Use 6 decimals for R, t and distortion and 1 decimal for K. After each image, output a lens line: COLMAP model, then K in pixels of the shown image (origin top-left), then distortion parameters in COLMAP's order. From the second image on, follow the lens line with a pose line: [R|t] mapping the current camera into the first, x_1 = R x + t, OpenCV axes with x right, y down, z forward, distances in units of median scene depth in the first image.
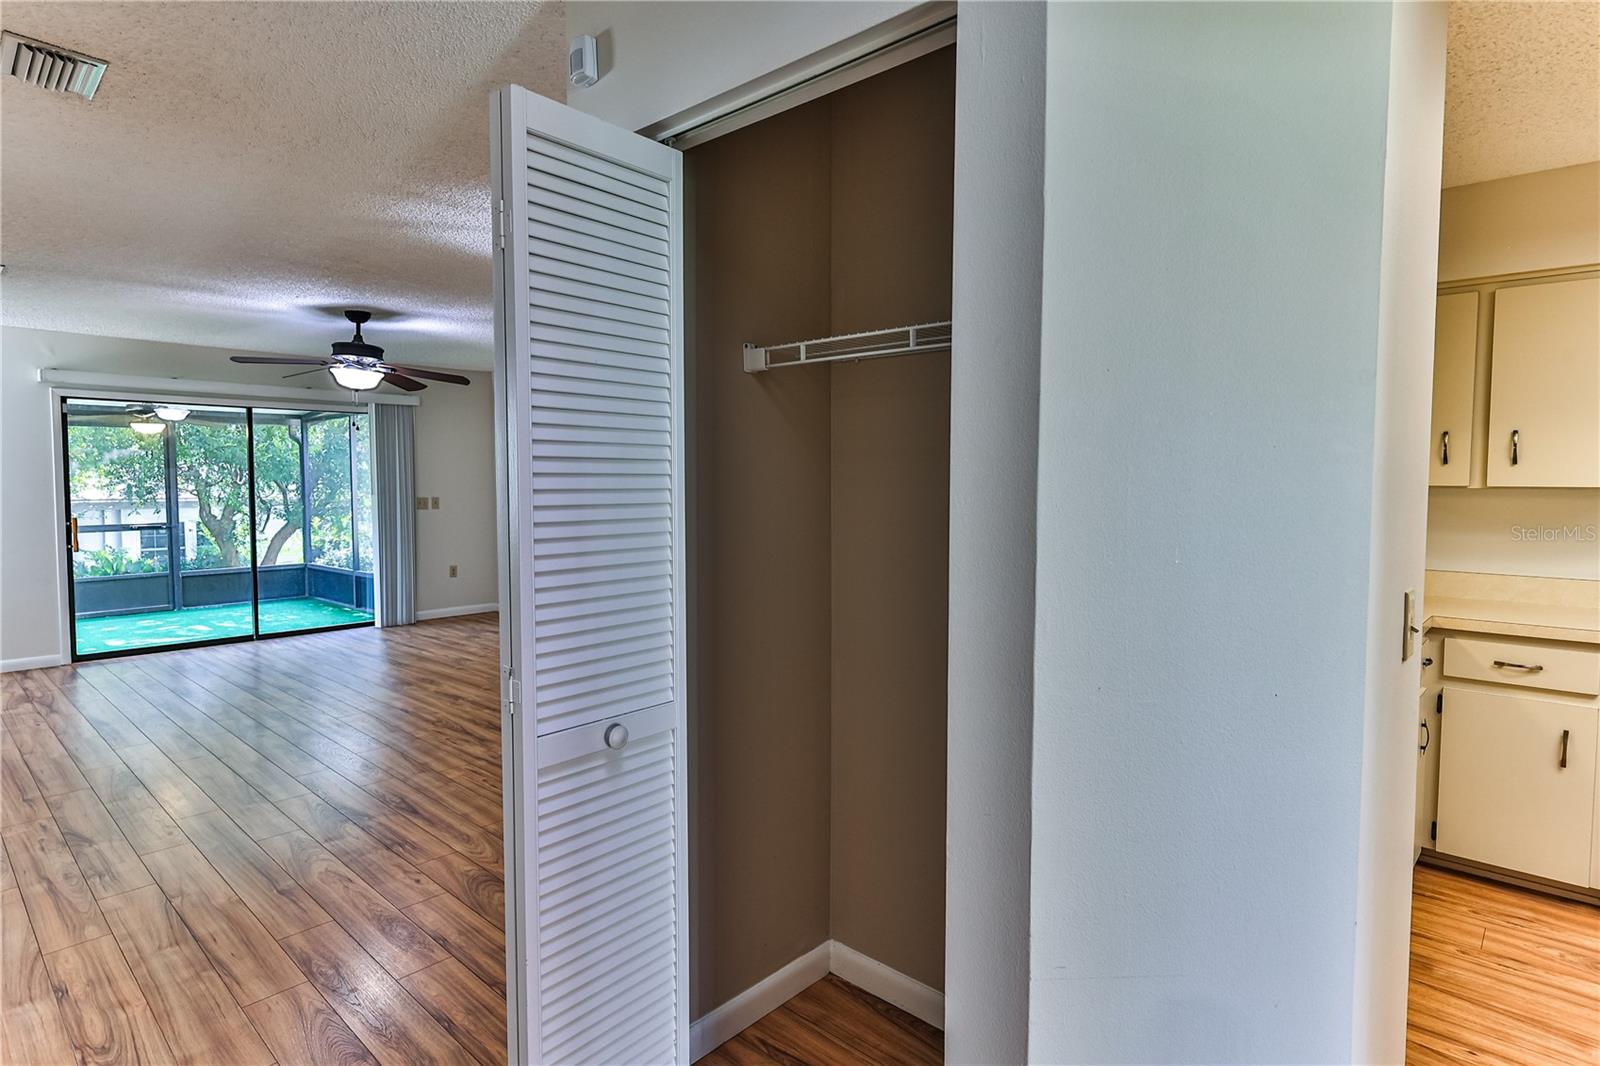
lens RADIAL K [[847.4, 0, 799.7], [0, 847.4, 522.1], [0, 0, 1]] dist [0.003664, -0.000272]
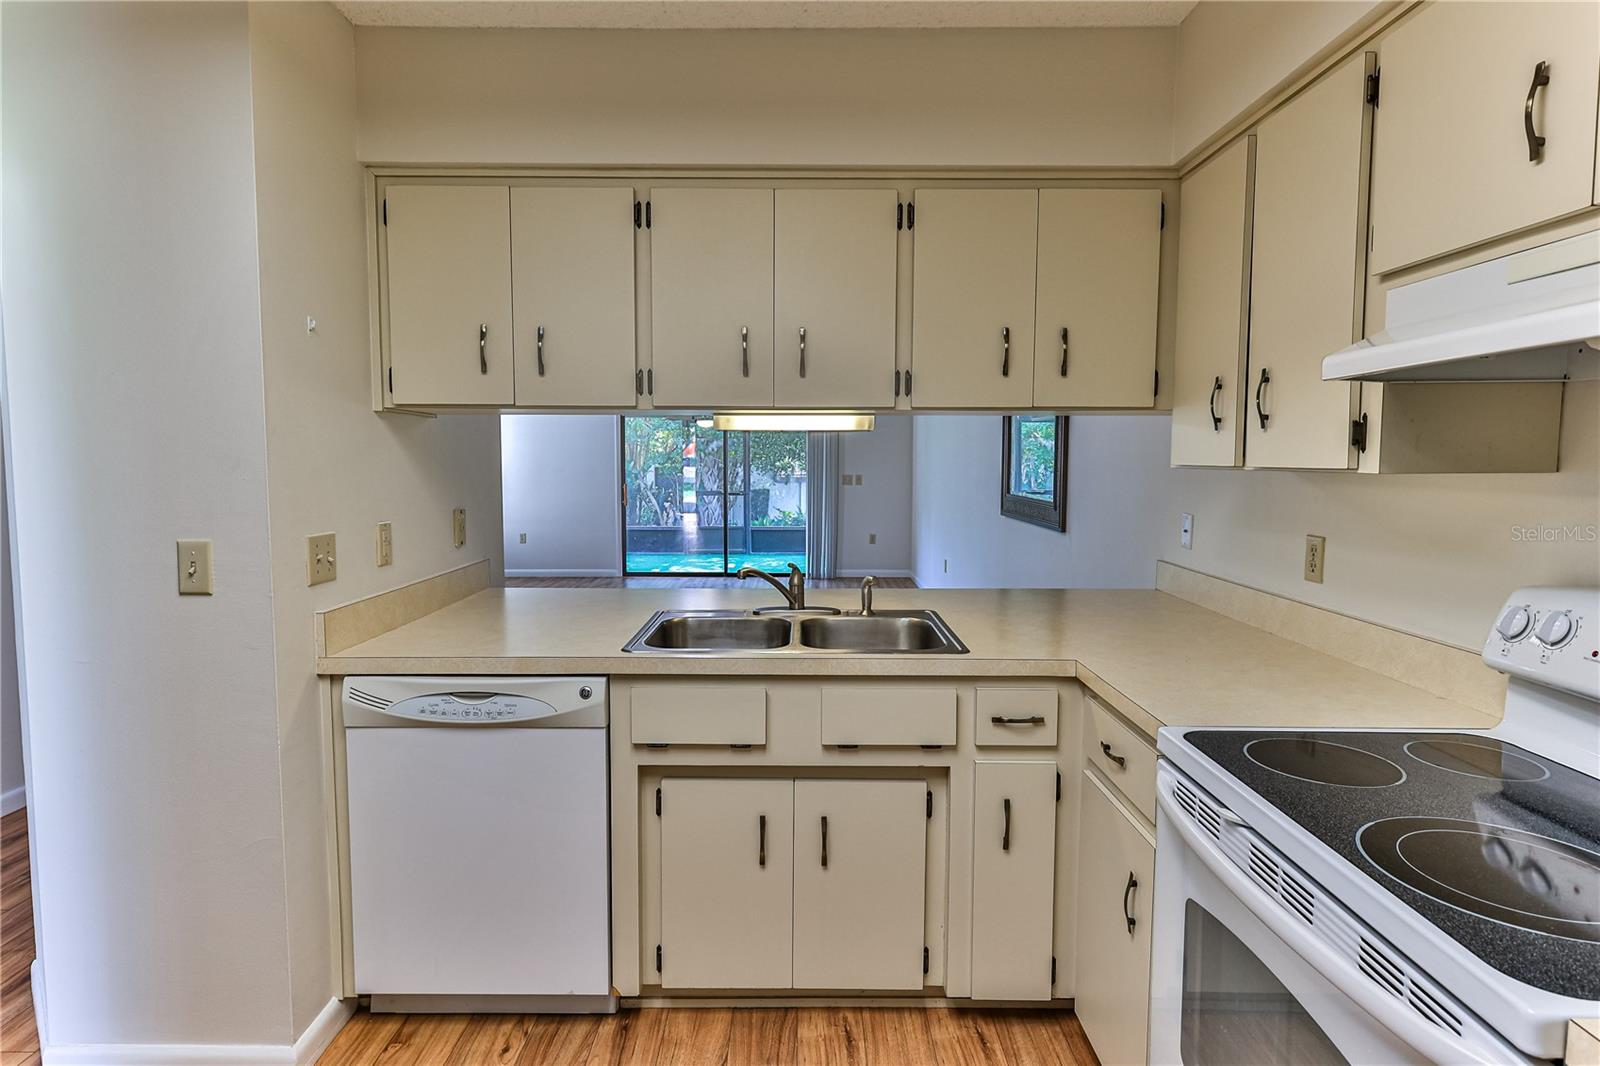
lens RADIAL K [[847.4, 0, 799.7], [0, 847.4, 522.1], [0, 0, 1]] dist [0.003664, -0.000272]
pose [[0.674582, 0.055100, -0.736140, 0.496781], [-0.040520, 0.998471, 0.037604, -0.006385], [0.737087, 0.004461, 0.675784, 0.178809]]
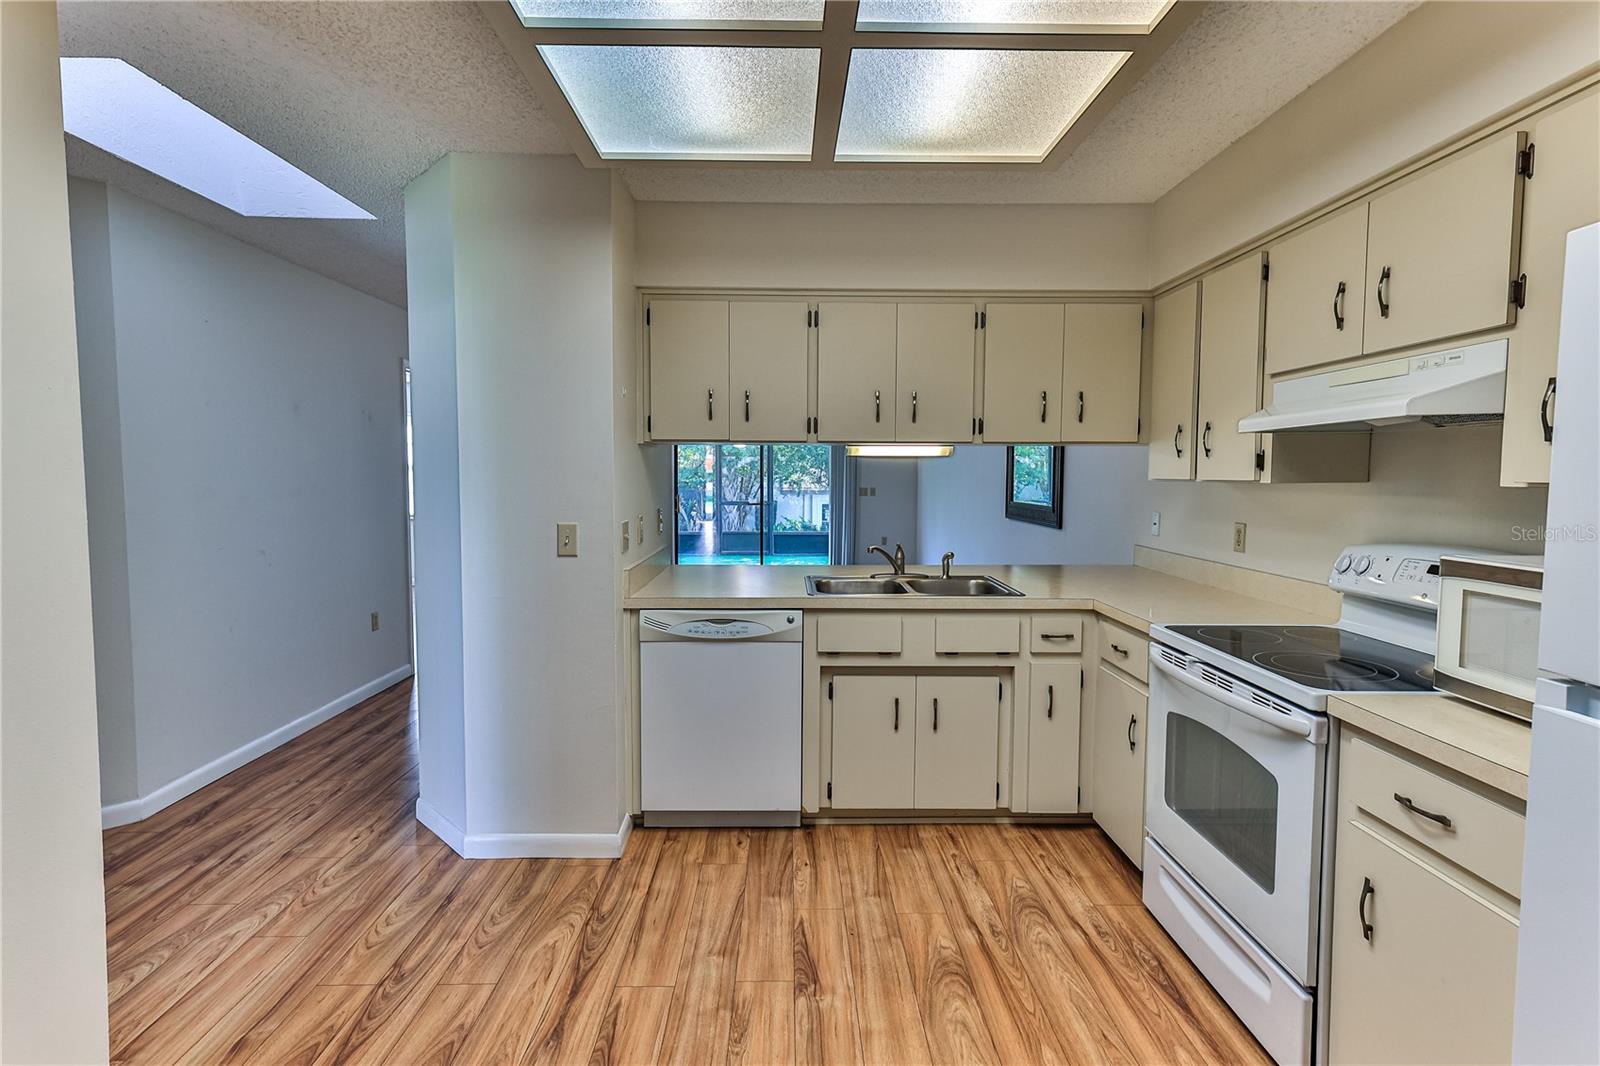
lens RADIAL K [[775.3, 0, 796.2], [0, 775.3, 522.9], [0, 0, 1]] dist [0.005368, 0.001640]
pose [[0.683809, 0.046707, -0.728165, 0.551076], [-0.040688, 0.998837, 0.025859, 0.001717], [0.728526, 0.011945, 0.684914, 0.021724]]
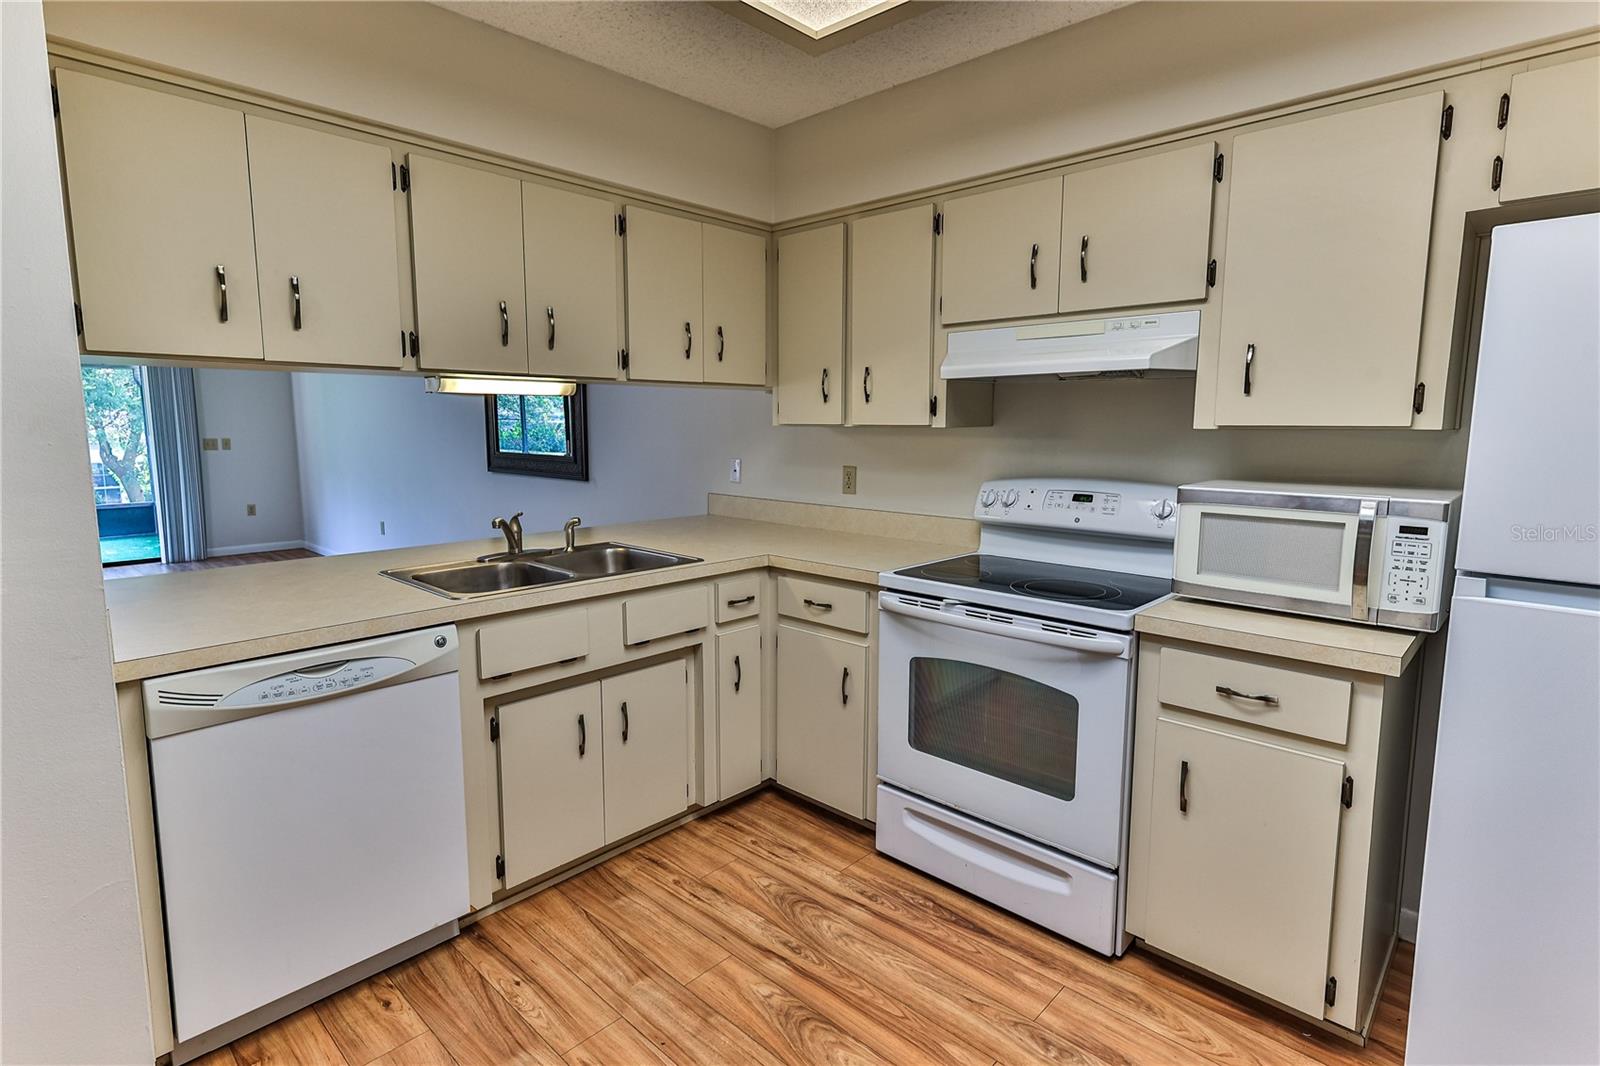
lens RADIAL K [[796.7, 0, 798.7], [0, 796.7, 522.7], [0, 0, 1]] dist [0.005079, 0.000733]
pose [[0.999931, 0.002052, -0.011532, 0.363426], [-0.001211, 0.997367, 0.072503, 0.002173], [0.011651, -0.072484, 0.997302, 0.029726]]
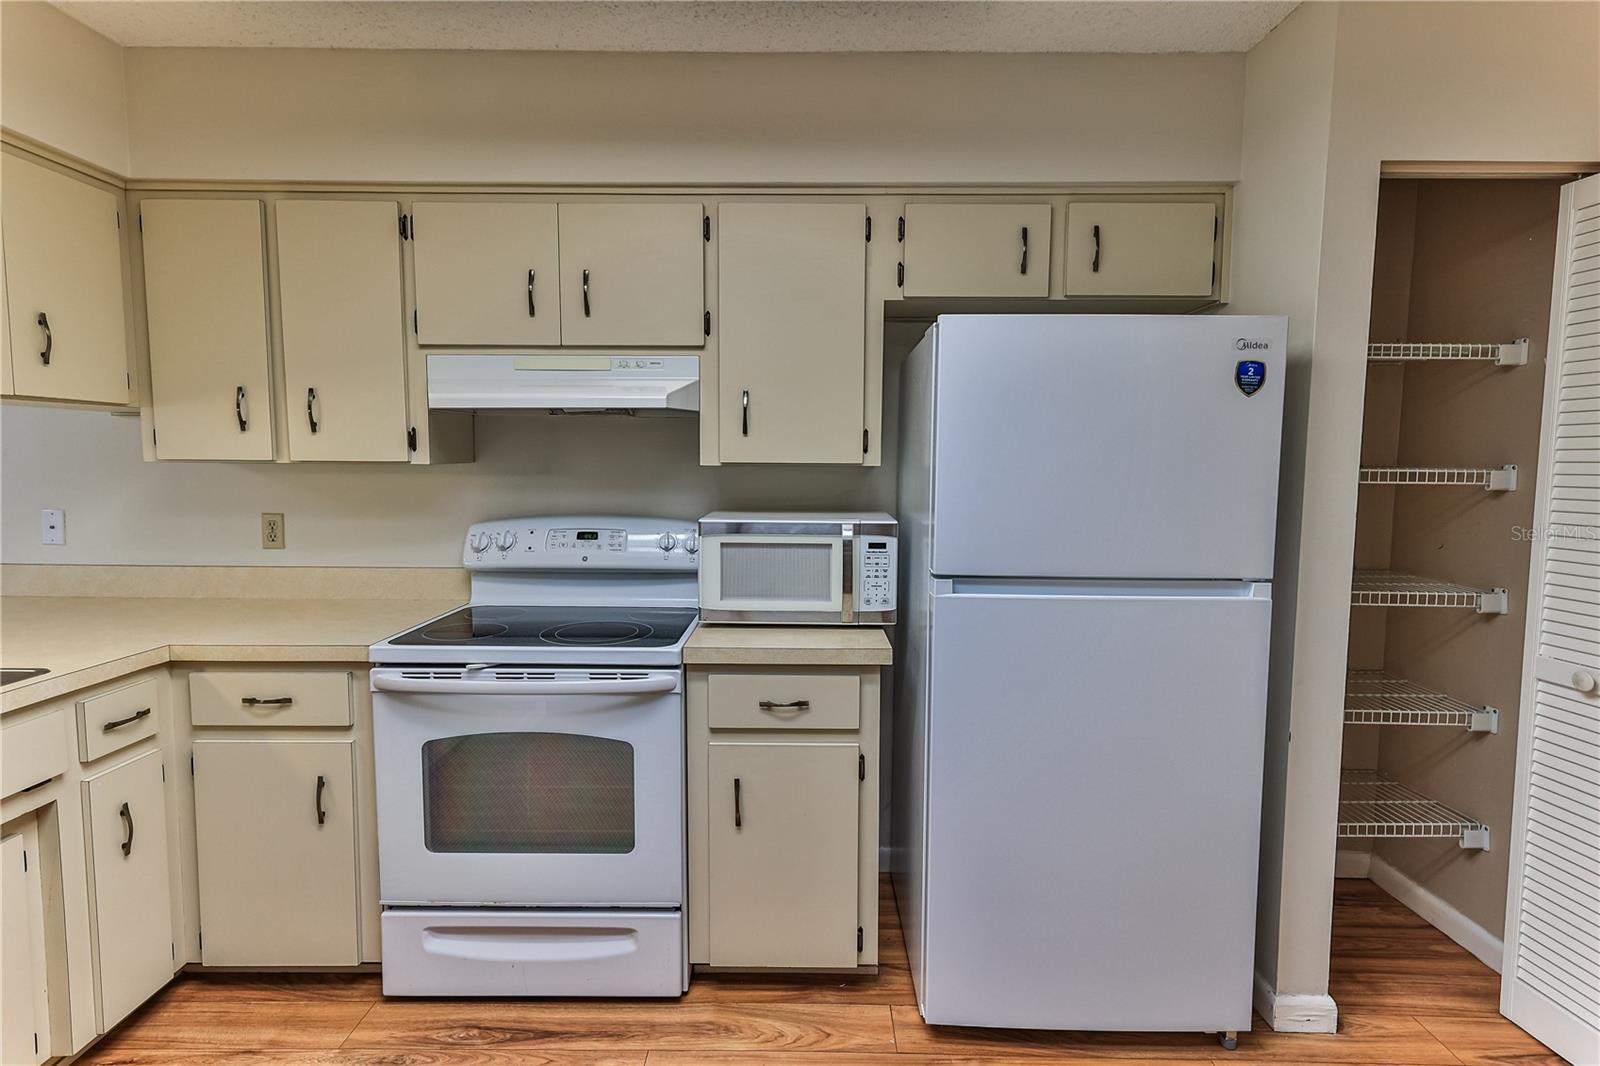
lens RADIAL K [[775.3, 0, 796.2], [0, 775.3, 522.9], [0, 0, 1]] dist [0.005368, 0.001640]
pose [[0.738623, -0.052340, 0.672083, 0.321639], [0.031340, 0.998569, 0.043323, -0.000917], [-0.673390, -0.010936, 0.739207, 0.079999]]
